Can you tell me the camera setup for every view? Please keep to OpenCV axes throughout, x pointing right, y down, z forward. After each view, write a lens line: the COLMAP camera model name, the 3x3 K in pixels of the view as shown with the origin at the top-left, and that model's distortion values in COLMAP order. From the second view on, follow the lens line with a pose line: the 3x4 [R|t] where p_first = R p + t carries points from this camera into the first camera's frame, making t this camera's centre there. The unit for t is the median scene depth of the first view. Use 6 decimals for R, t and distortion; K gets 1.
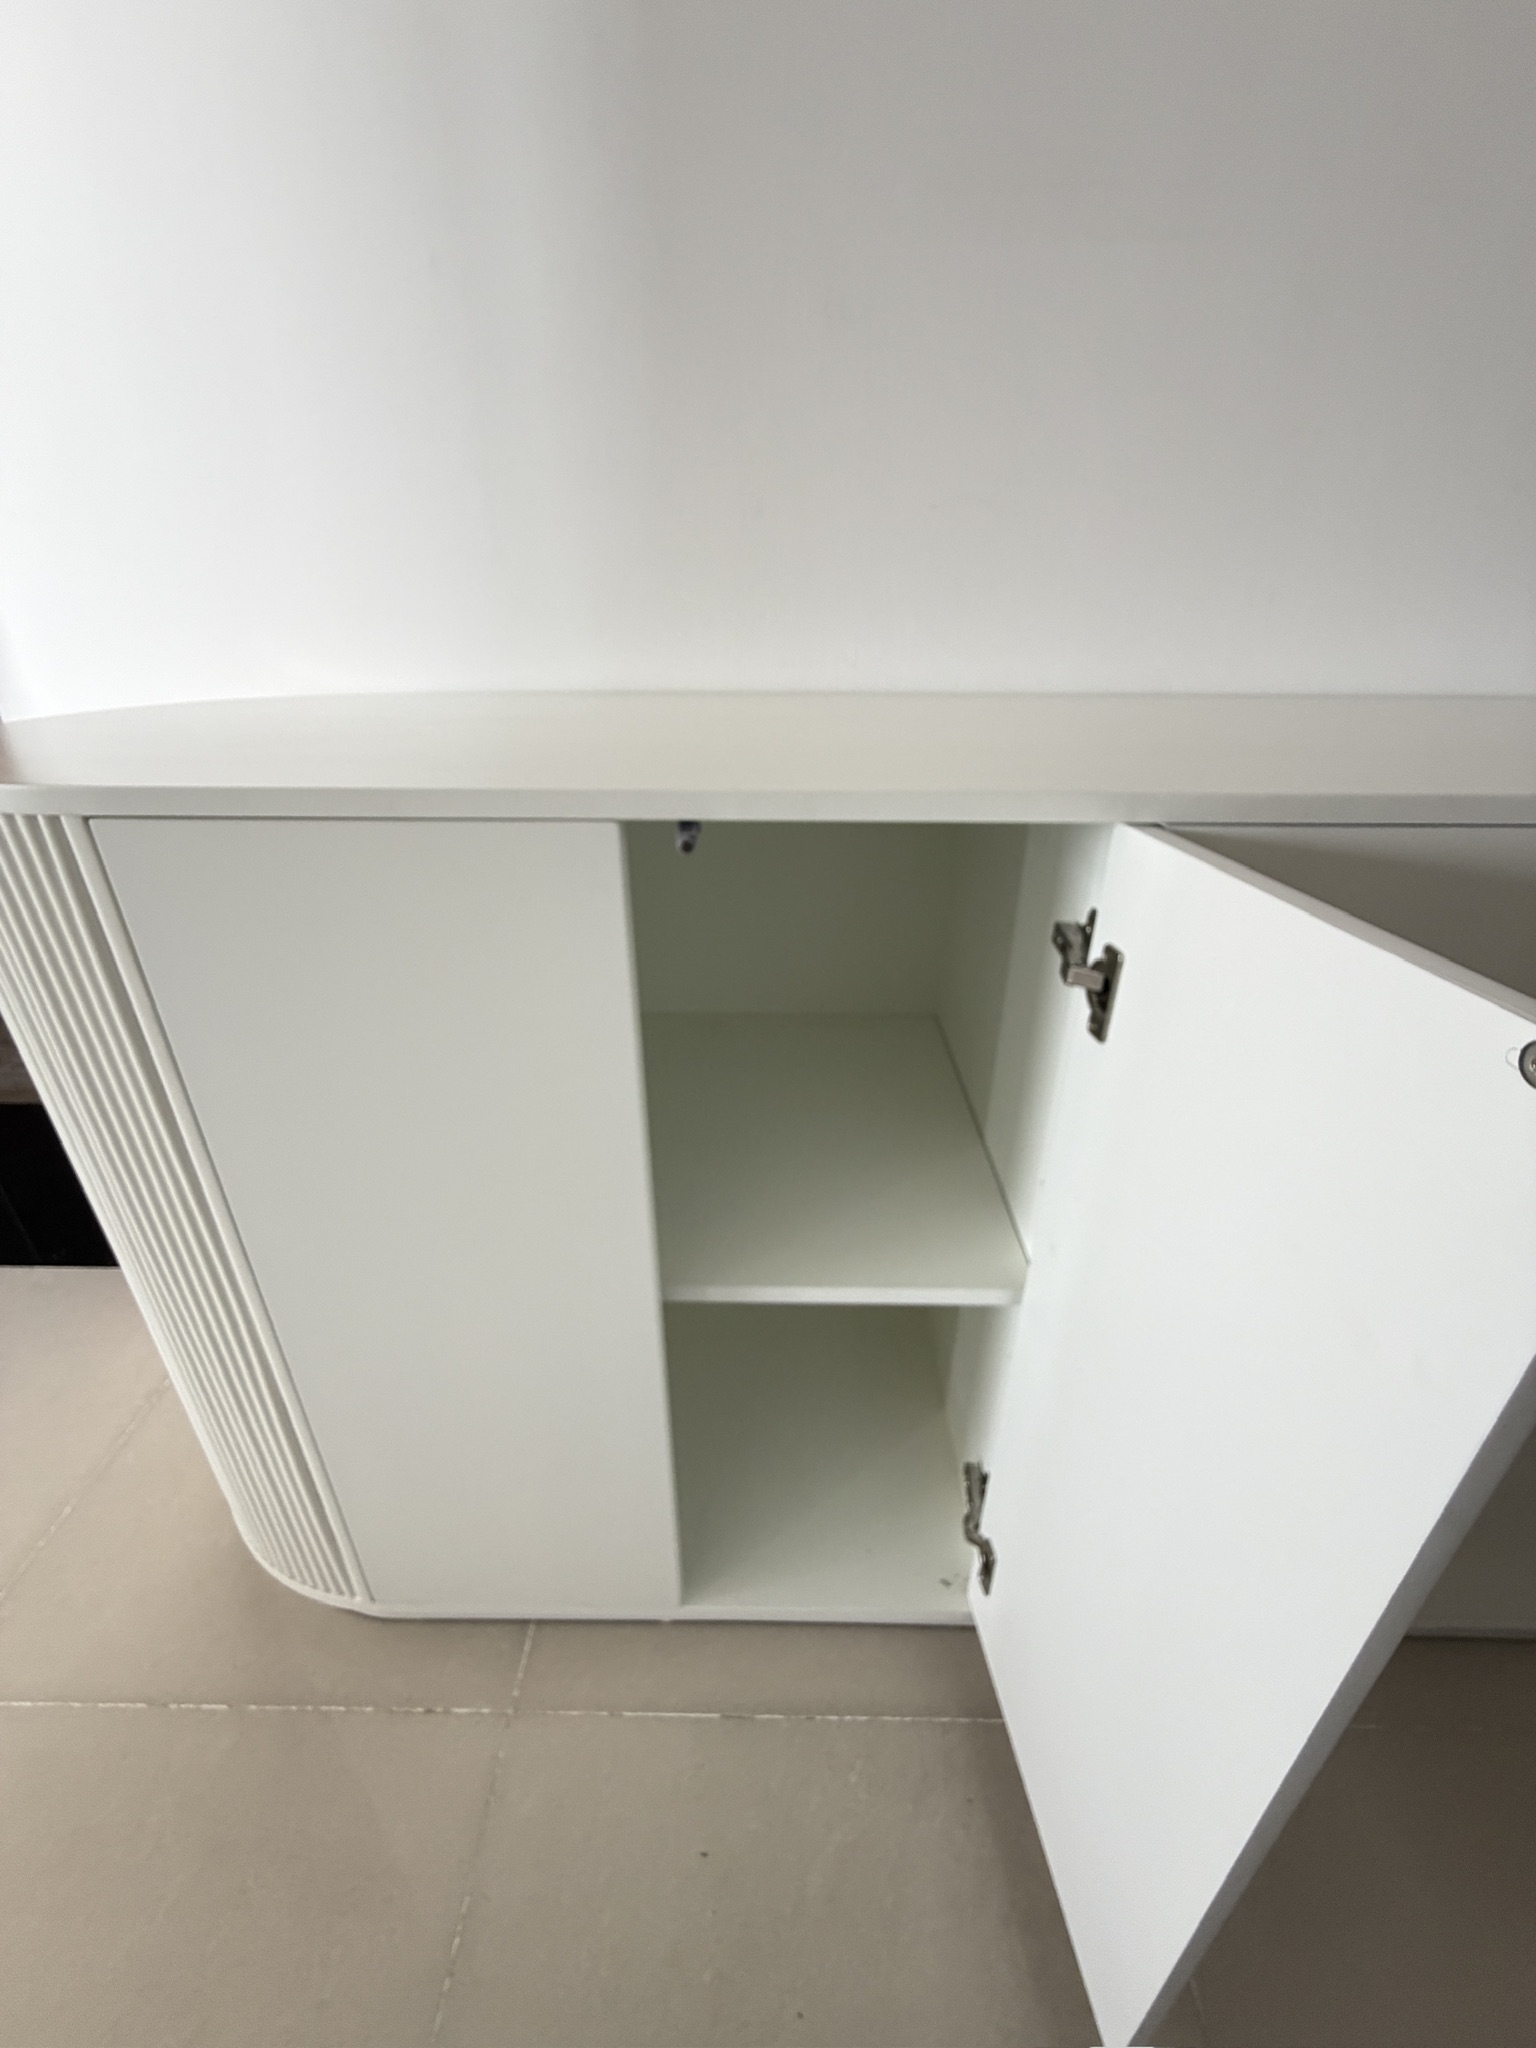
lens RADIAL K [[815.2, 0, 768.0], [0, 815.2, 1024.0], [0, 0, 1]] dist [-0.001412, 0.000401]
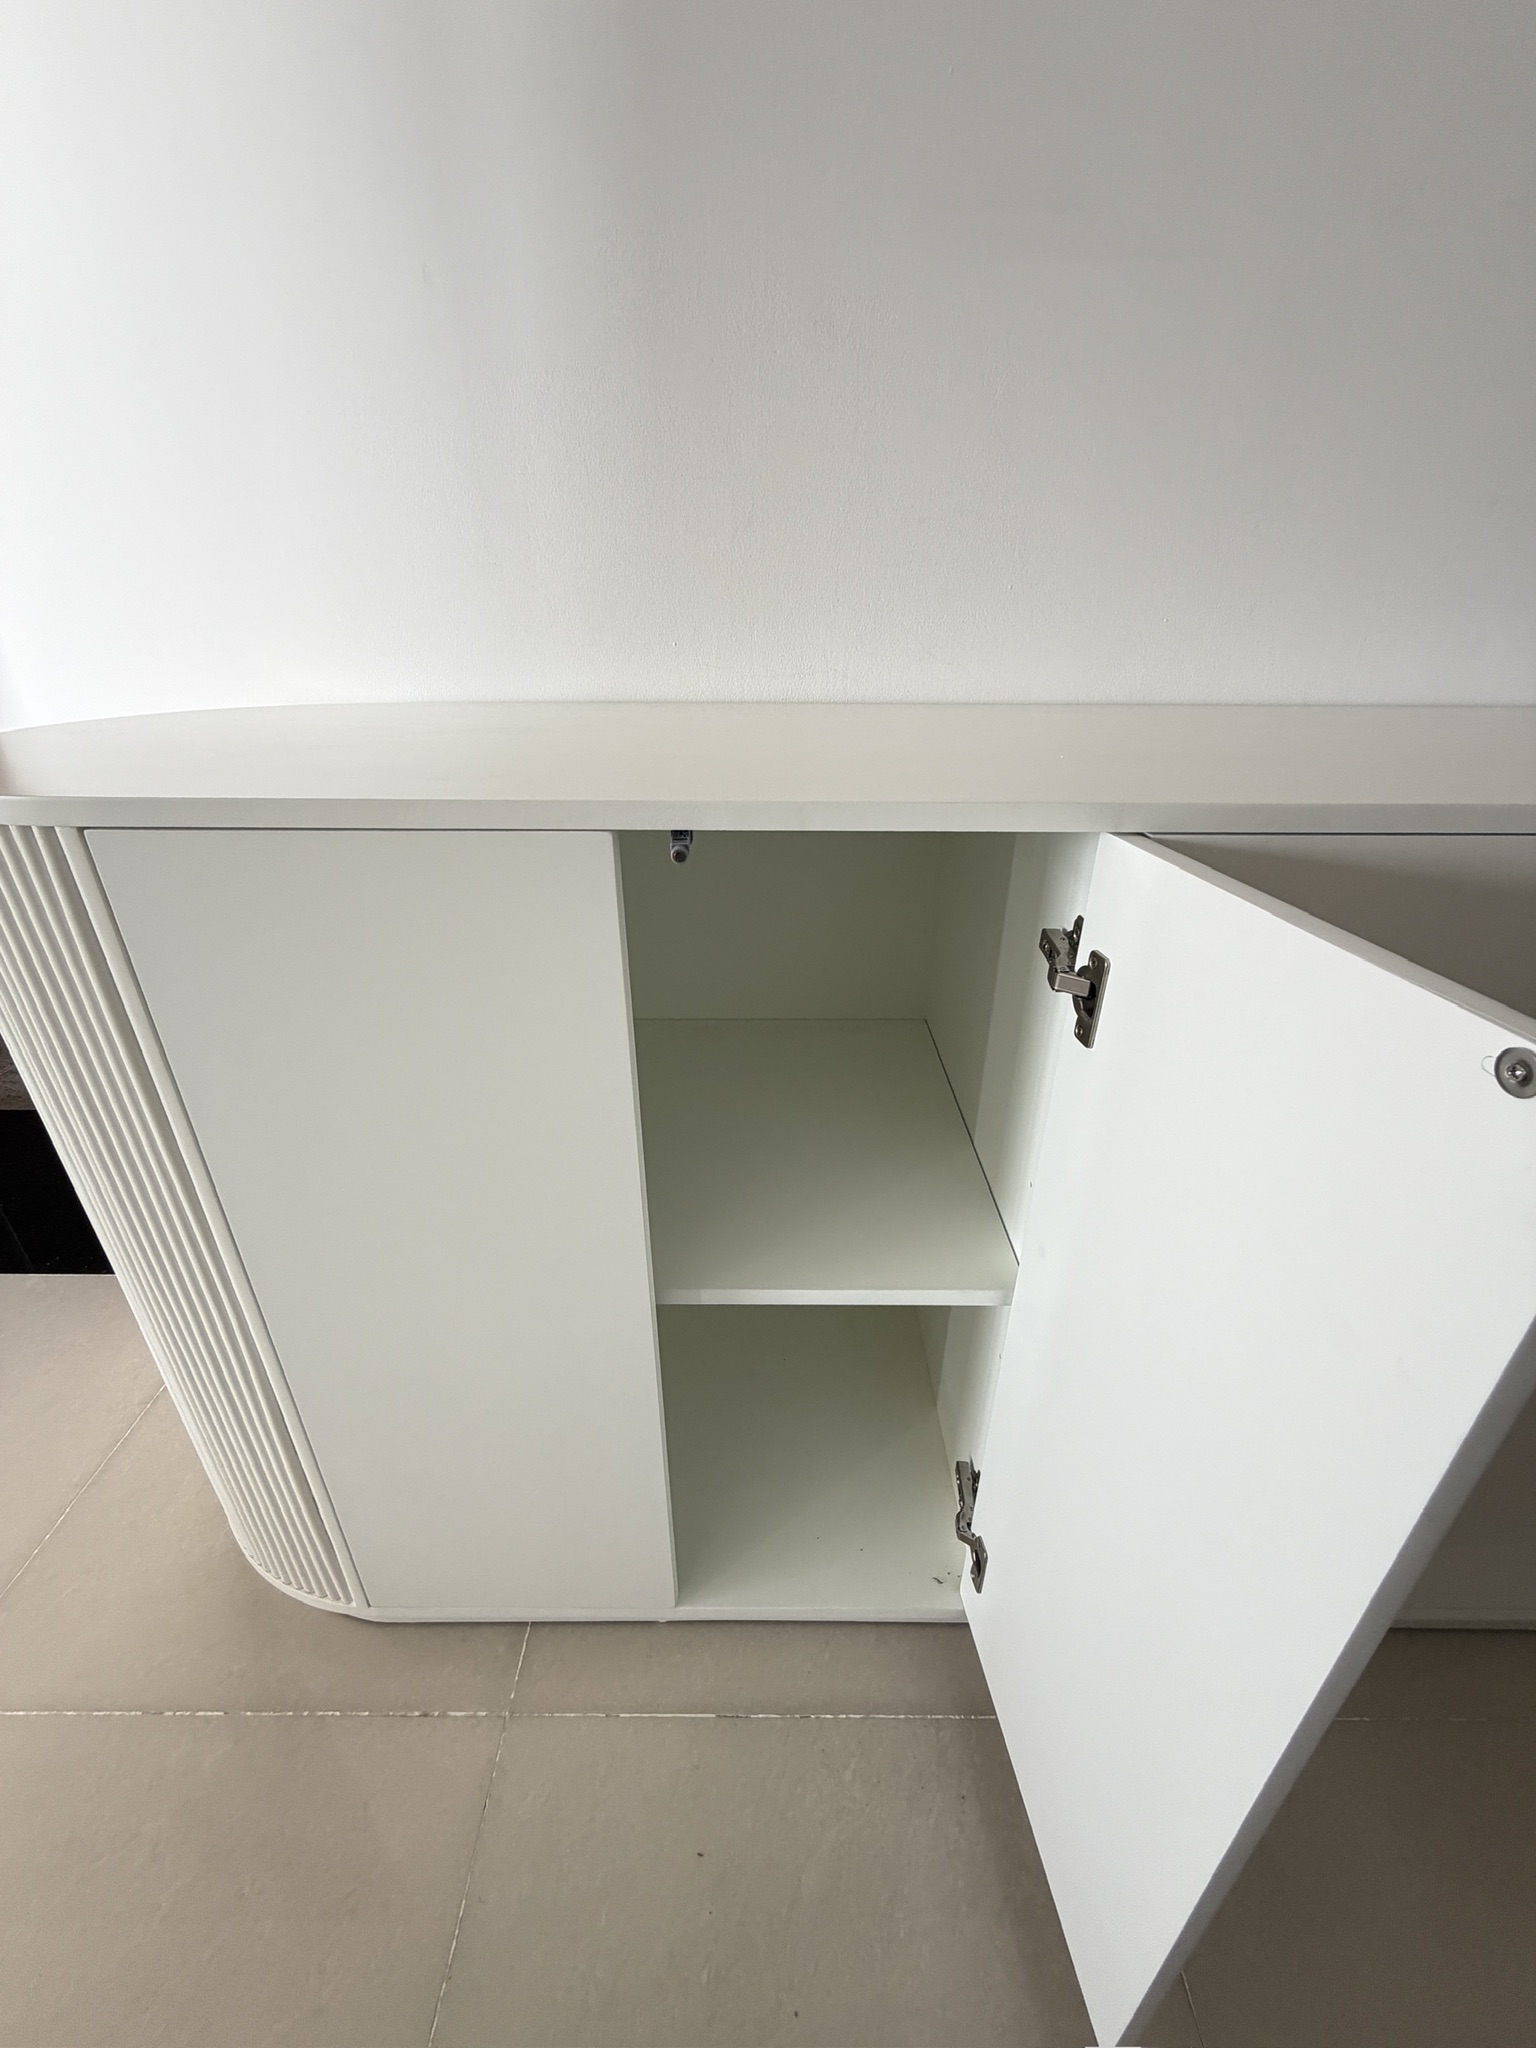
lens RADIAL K [[806.8, 0, 768.1], [0, 806.8, 1022.2], [0, 0, 1]] dist [0.001303, -0.000547]
pose [[0.999945, -0.003960, 0.009692, 0.000025], [0.003996, 0.999985, -0.003698, -0.005786], [-0.009677, 0.003736, 0.999946, -0.002887]]
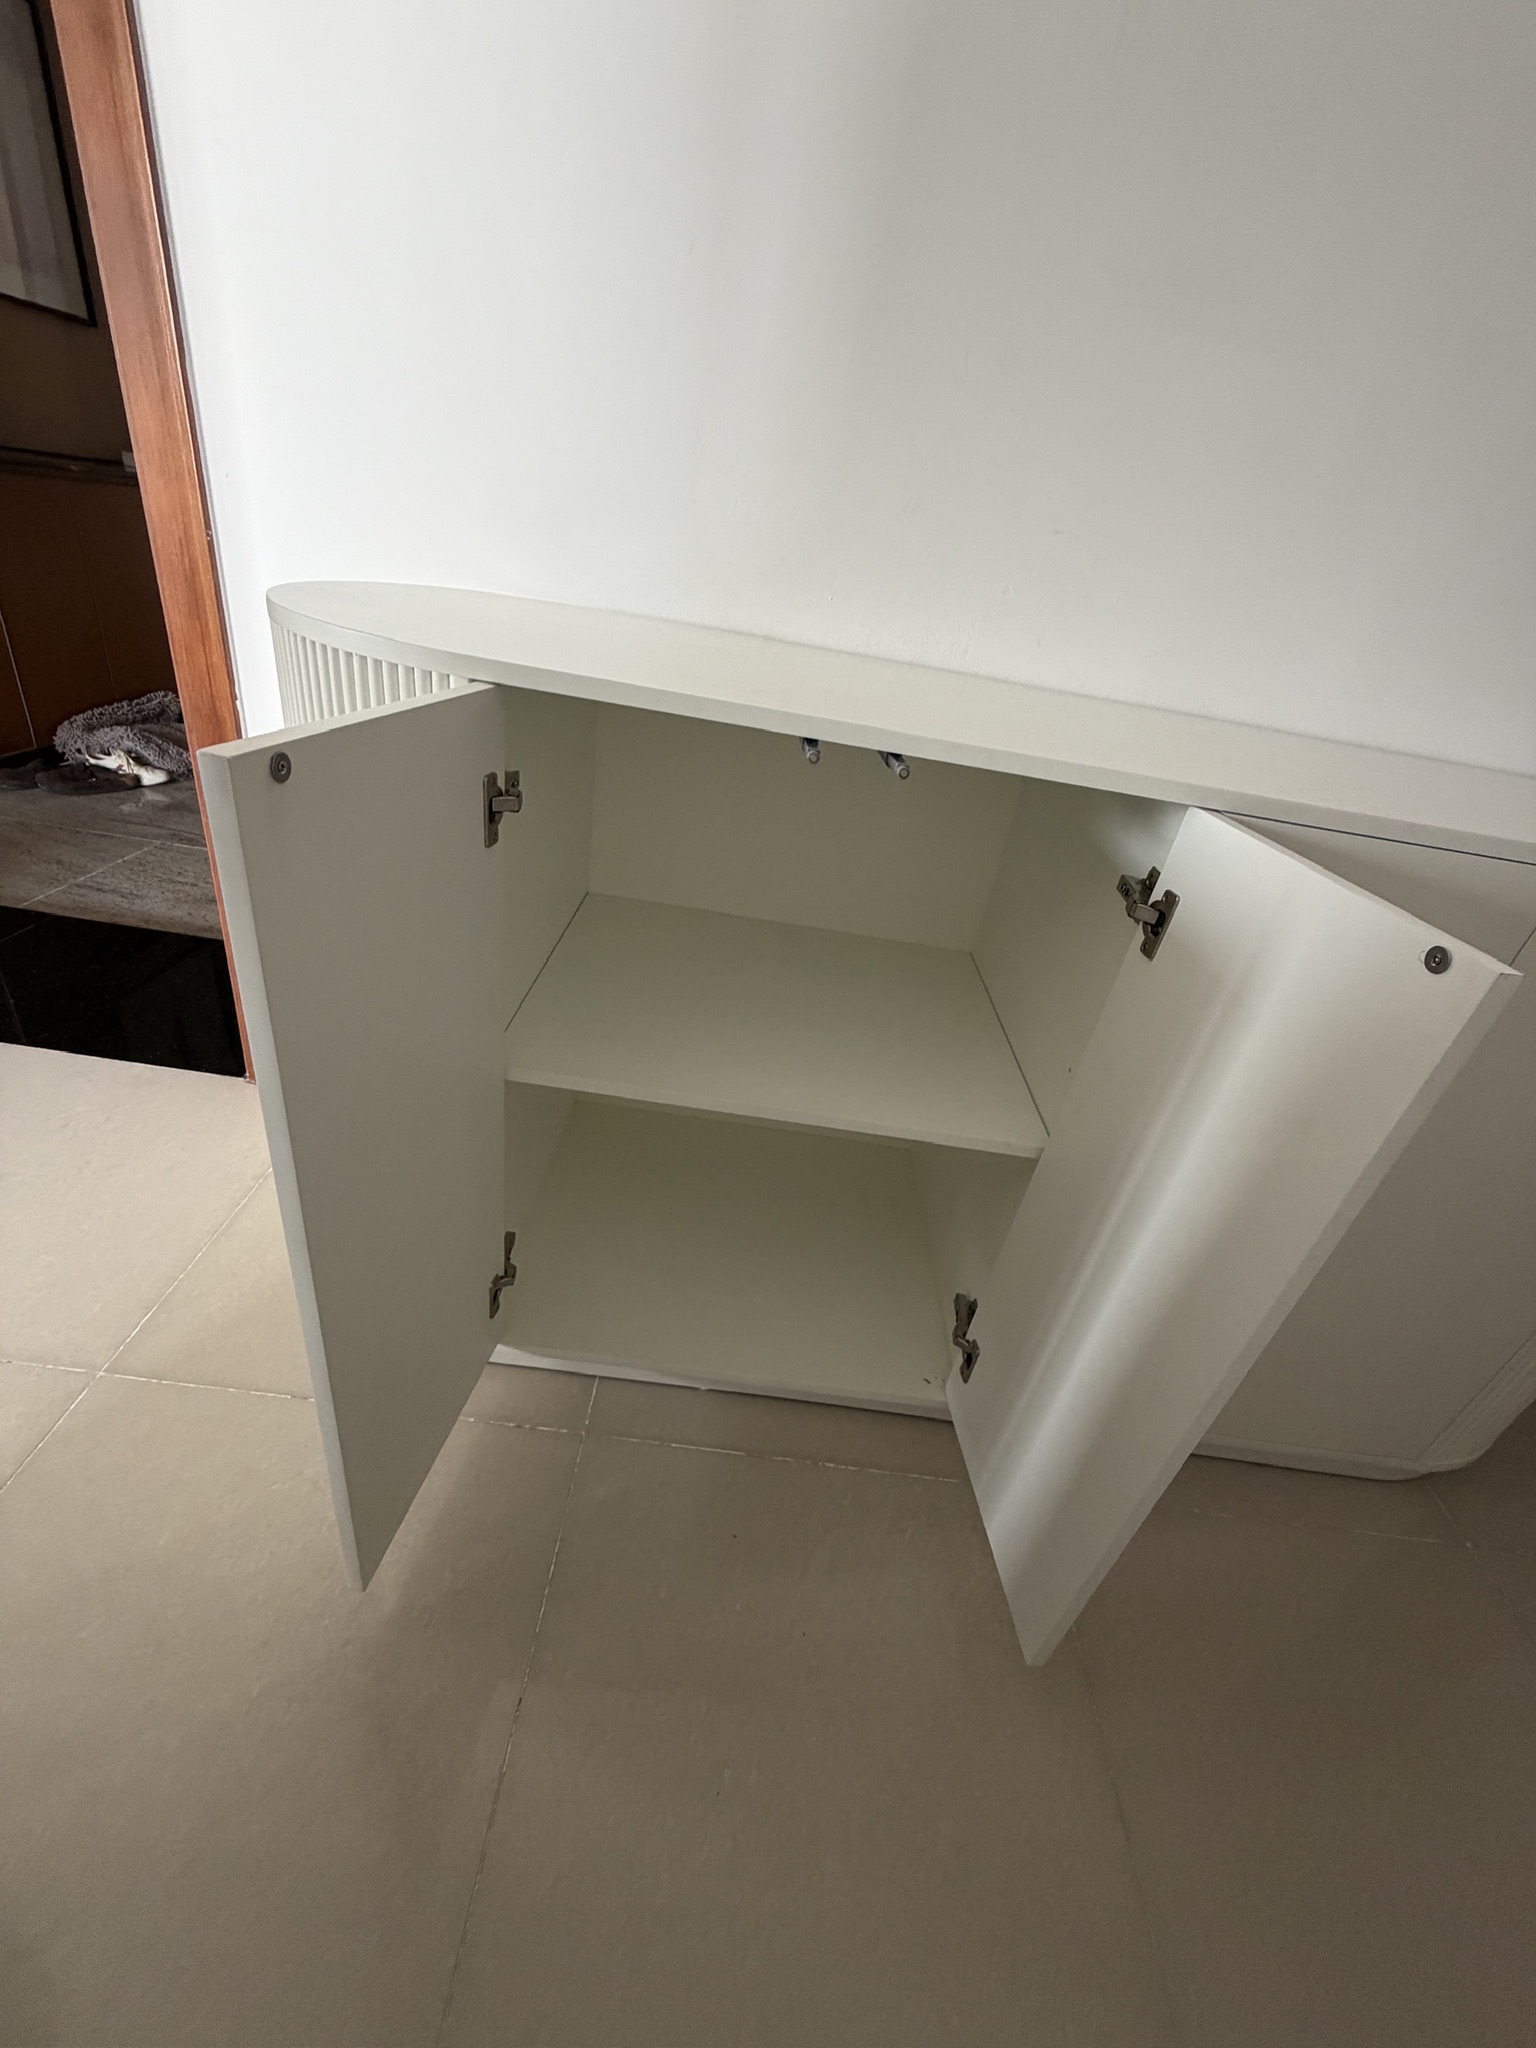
lens RADIAL K [[817.1, 0, 759.4], [0, 817.1, 1023.3], [0, 0, 1]] dist [0.003747, 0.000150]
pose [[0.987333, 0.145264, 0.063818, -0.297823], [-0.148548, 0.987634, 0.050125, 0.141219], [-0.055747, -0.058970, 0.996702, -0.348313]]
